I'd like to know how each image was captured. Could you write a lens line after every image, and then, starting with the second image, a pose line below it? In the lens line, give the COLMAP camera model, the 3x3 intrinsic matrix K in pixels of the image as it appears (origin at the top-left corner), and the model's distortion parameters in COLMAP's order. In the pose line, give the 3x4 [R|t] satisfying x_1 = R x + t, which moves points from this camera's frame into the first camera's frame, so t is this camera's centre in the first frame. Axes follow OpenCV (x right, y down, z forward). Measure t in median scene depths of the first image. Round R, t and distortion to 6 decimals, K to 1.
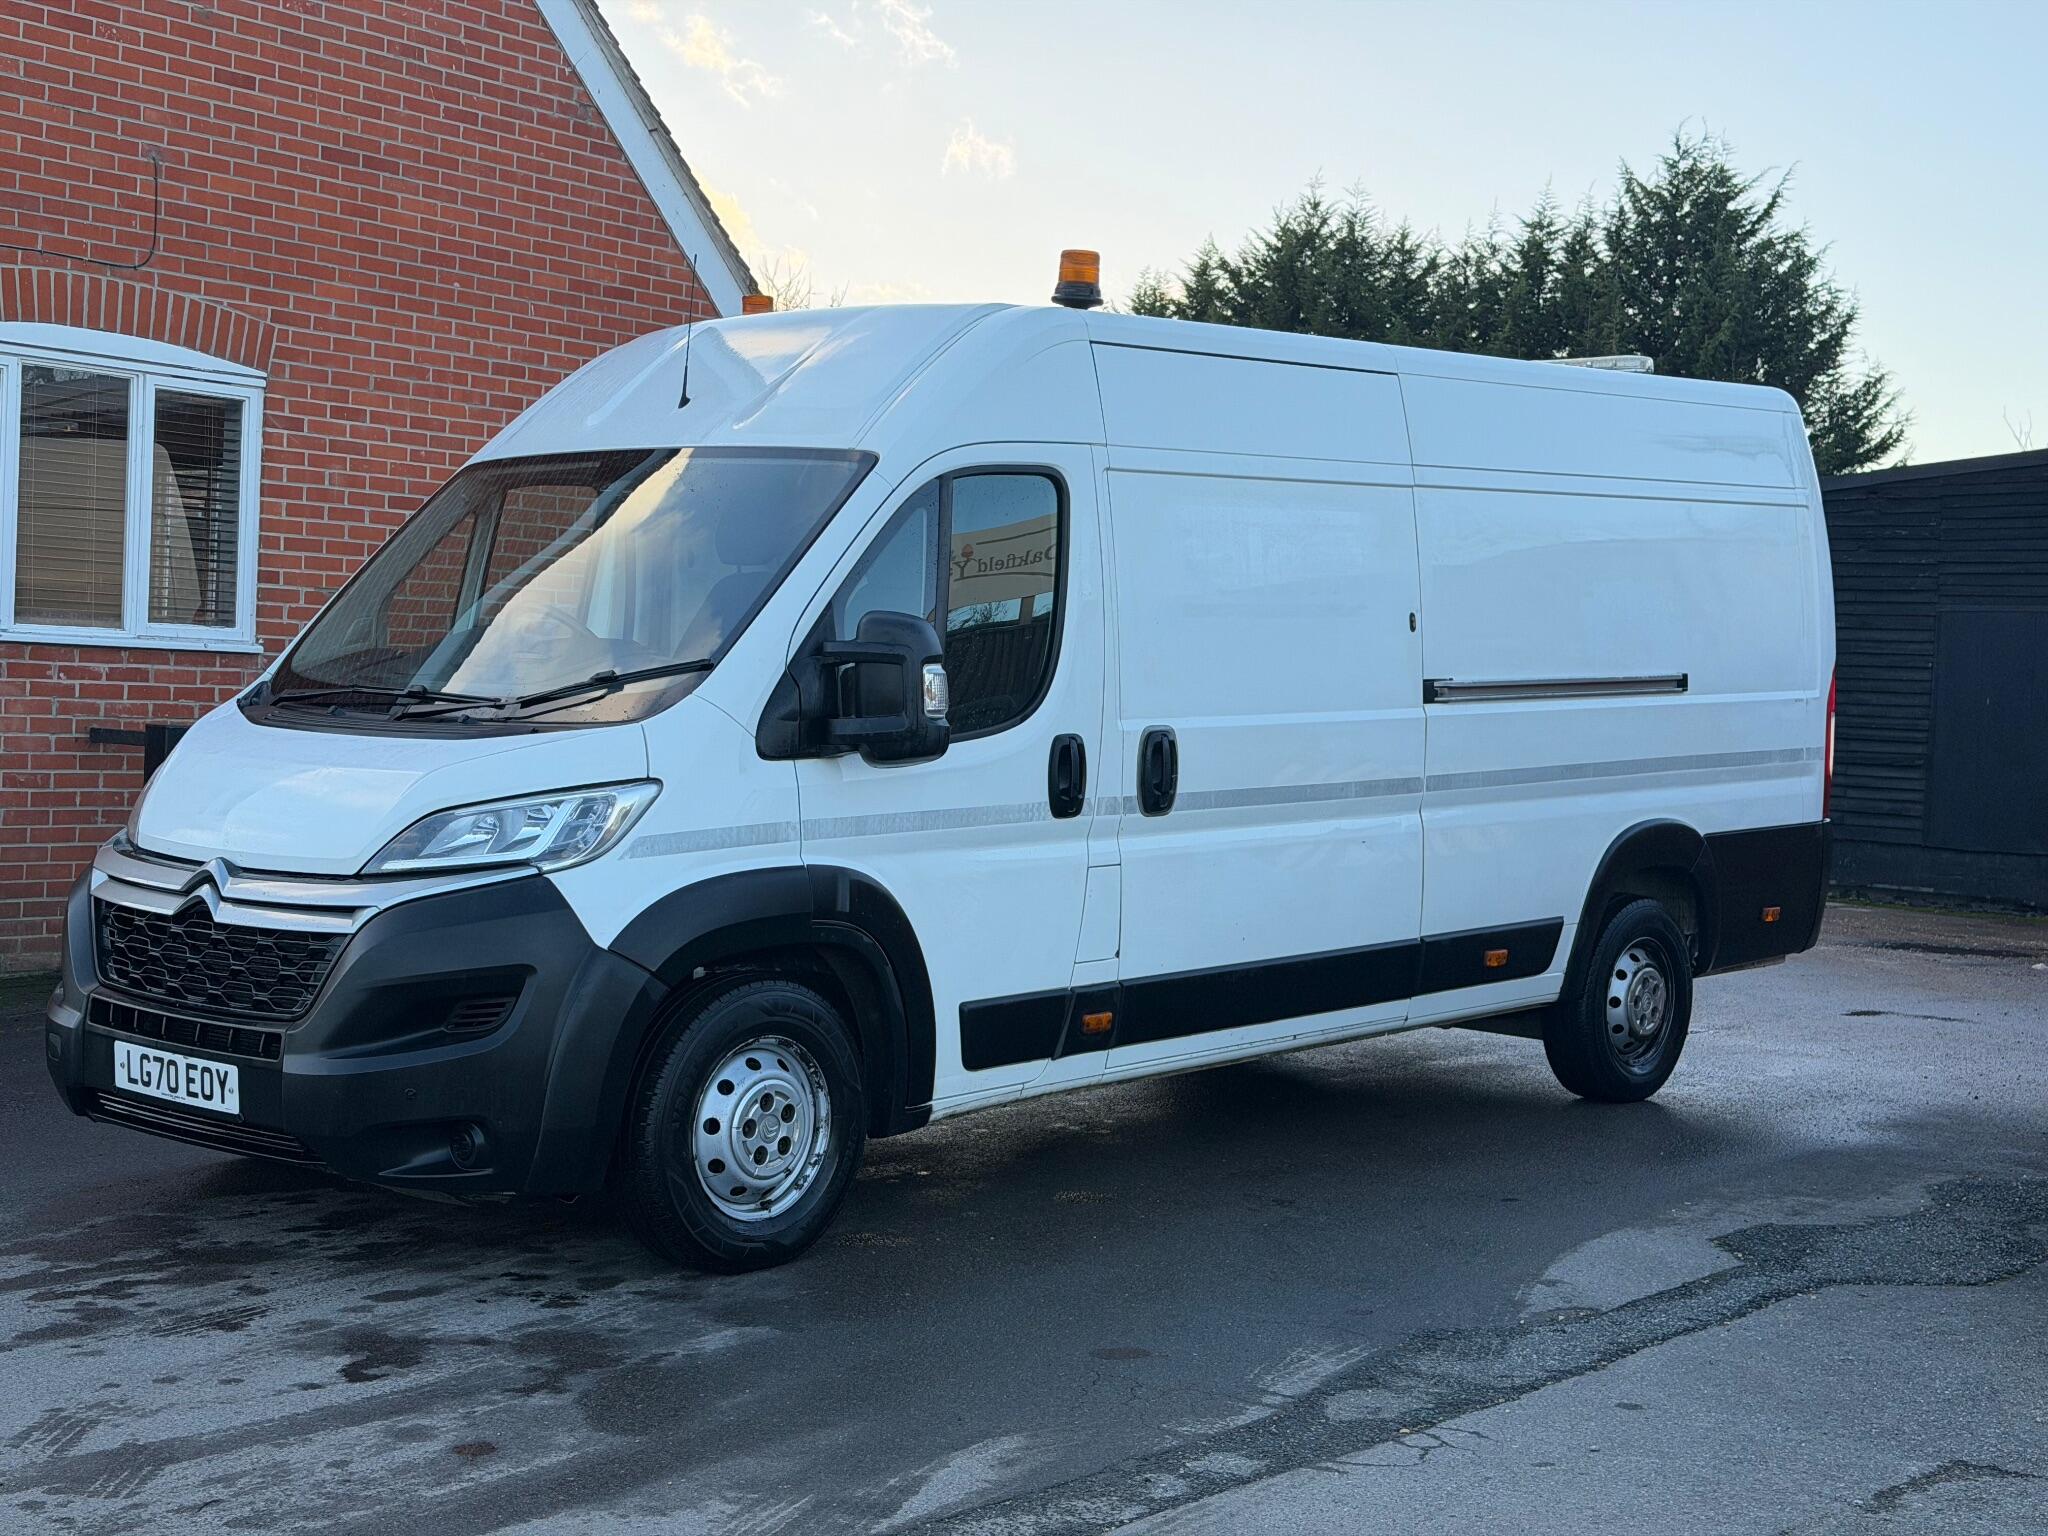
lens RADIAL K [[2868.2, 0, 1024.0], [0, 2868.2, 768.0], [0, 0, 1]] dist [0.185666, -0.310307]
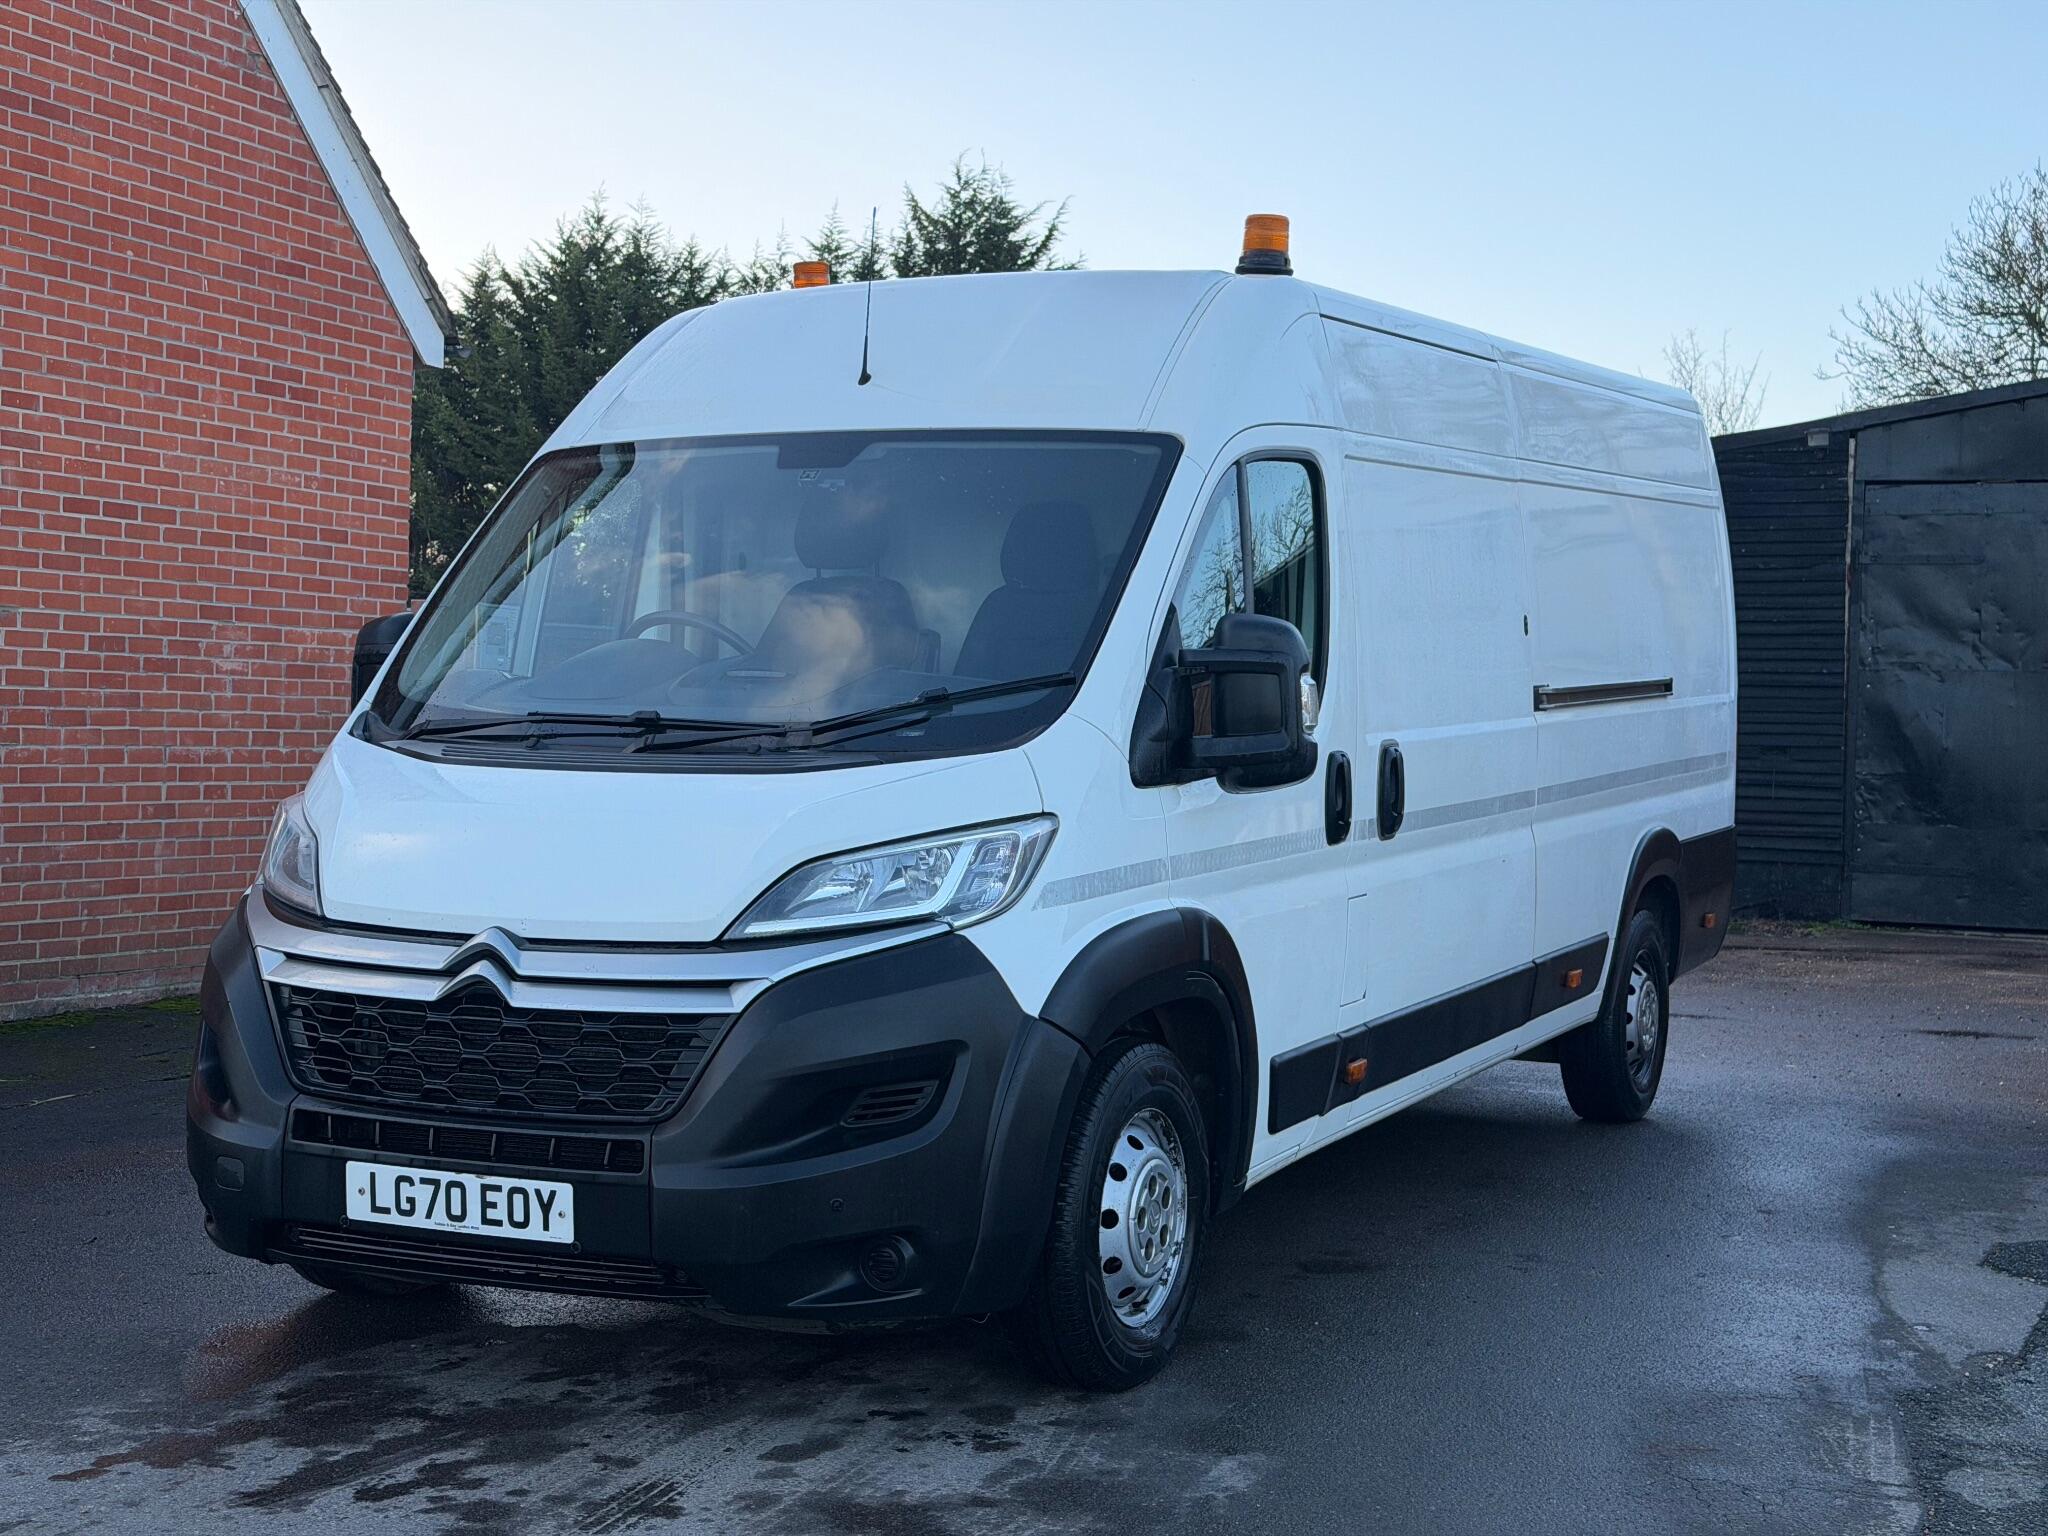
lens RADIAL K [[2844.5, 0, 1056.3], [0, 2844.5, 776.4], [0, 0, 1]] dist [0.214180, -0.499141]
pose [[0.959145, -0.026055, 0.281711, -0.314314], [0.027134, 0.999632, 0.000072, -0.006306], [-0.281609, 0.007575, 0.959499, 0.167479]]
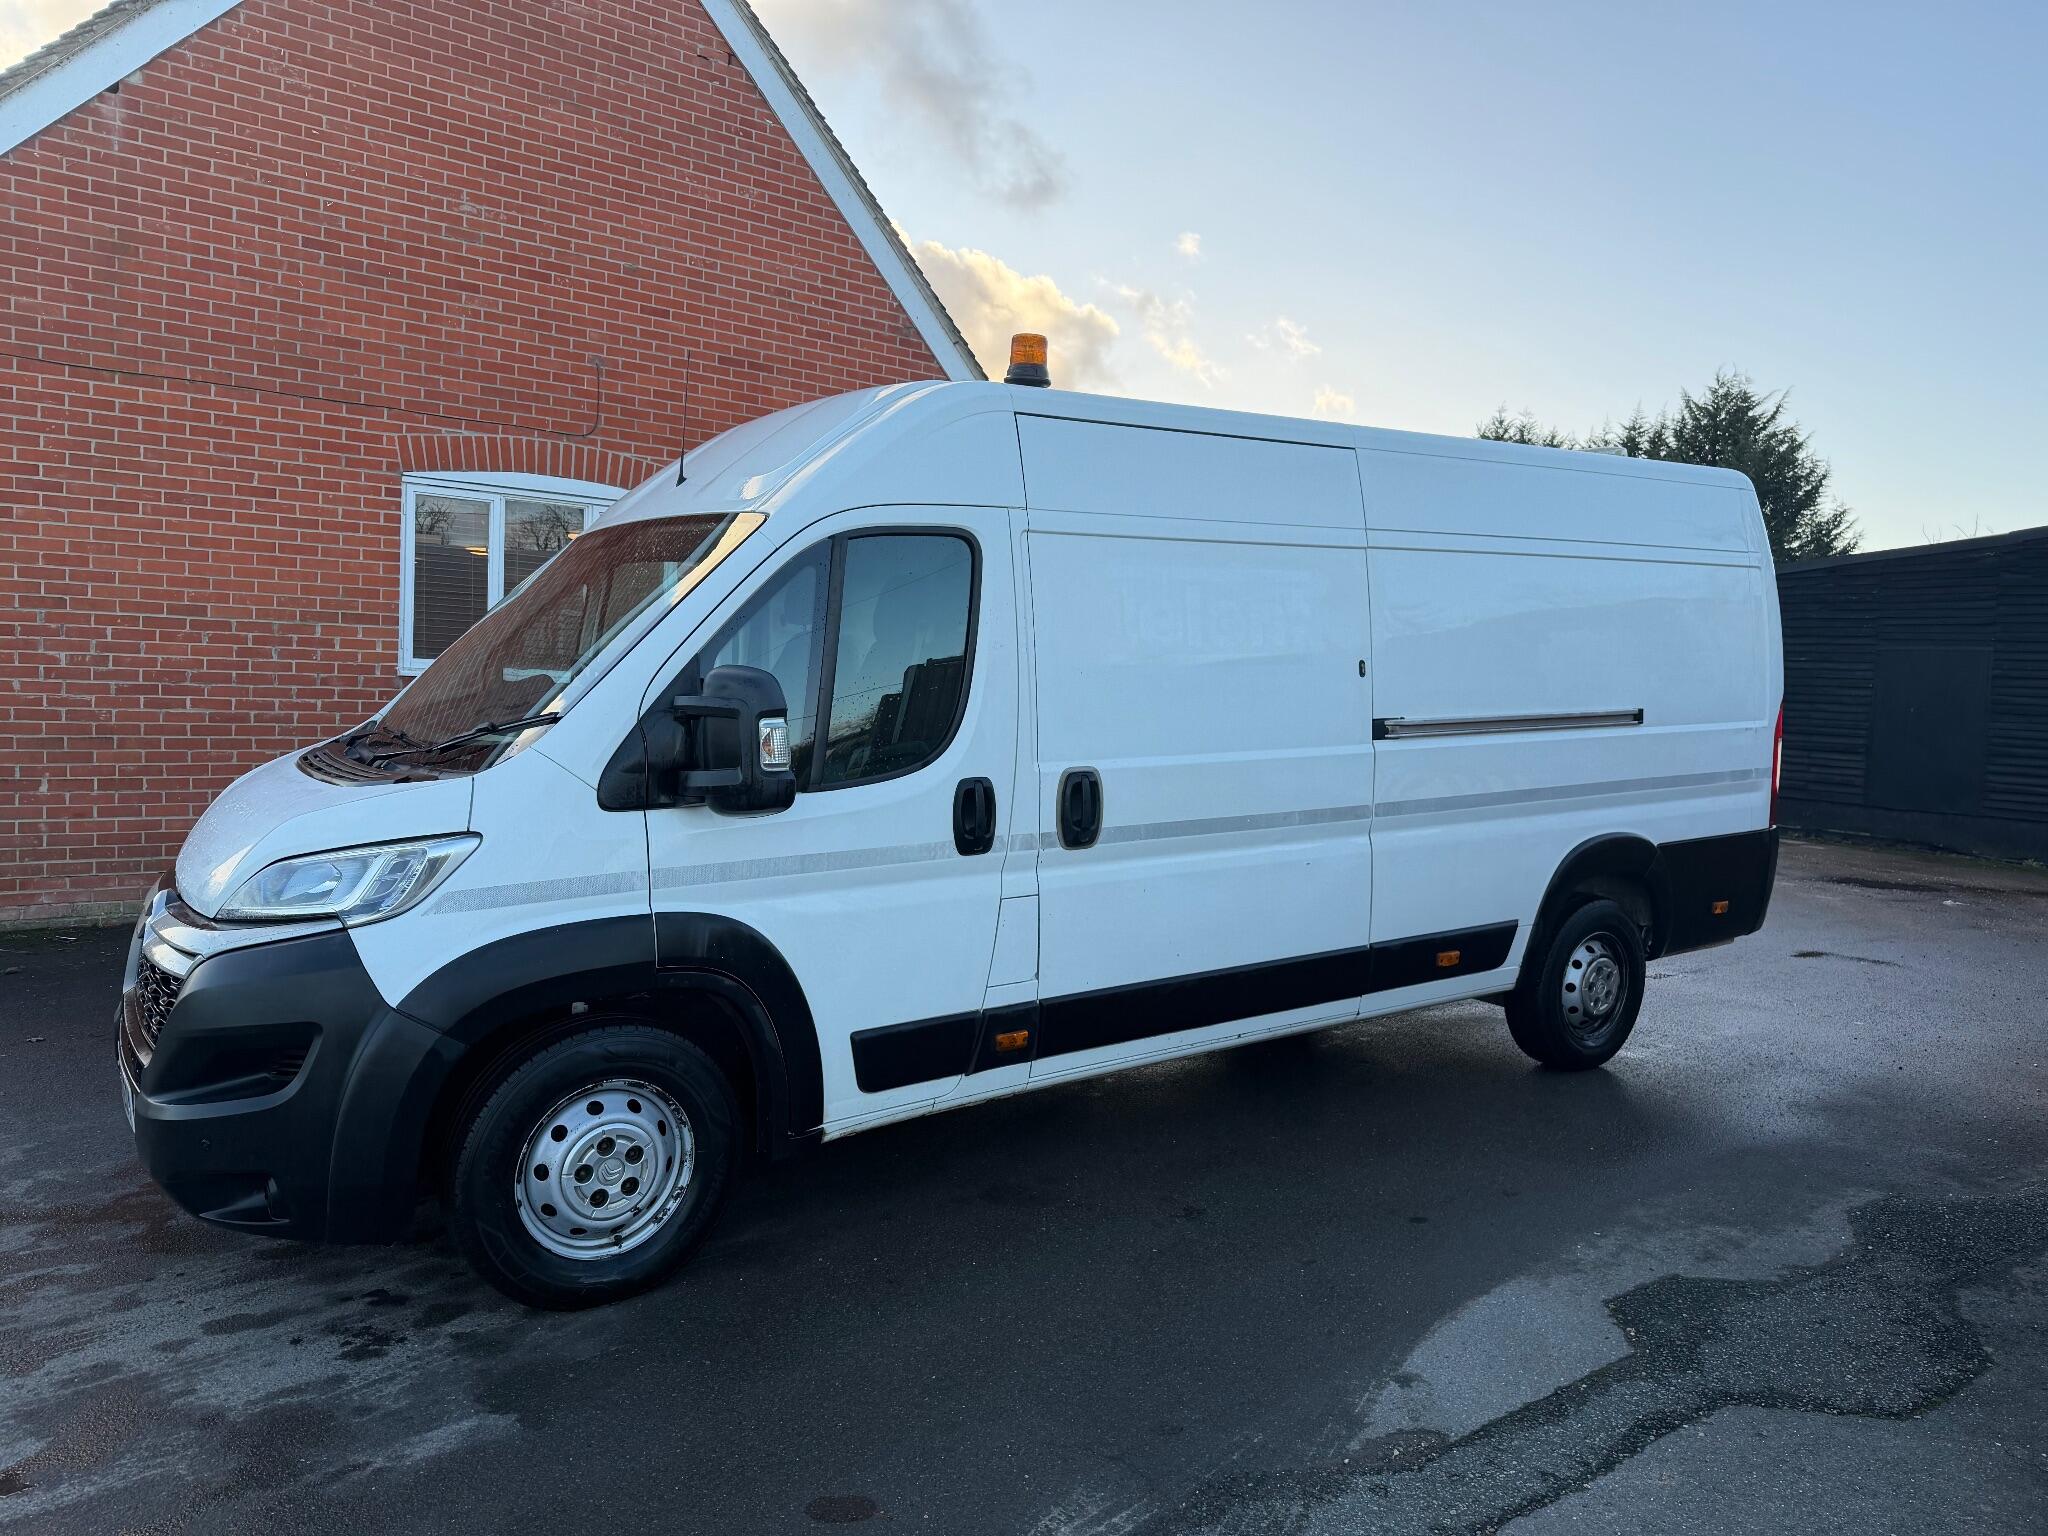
lens RADIAL K [[1440.5, 0, 1024.0], [0, 1440.5, 768.0], [0, 0, 1]] dist [0.113682, -0.179278]
pose [[0.975434, 0.012621, -0.219930, 0.148700], [-0.006870, 0.999615, 0.026898, -0.029436], [0.220185, -0.024726, 0.975145, 0.471230]]
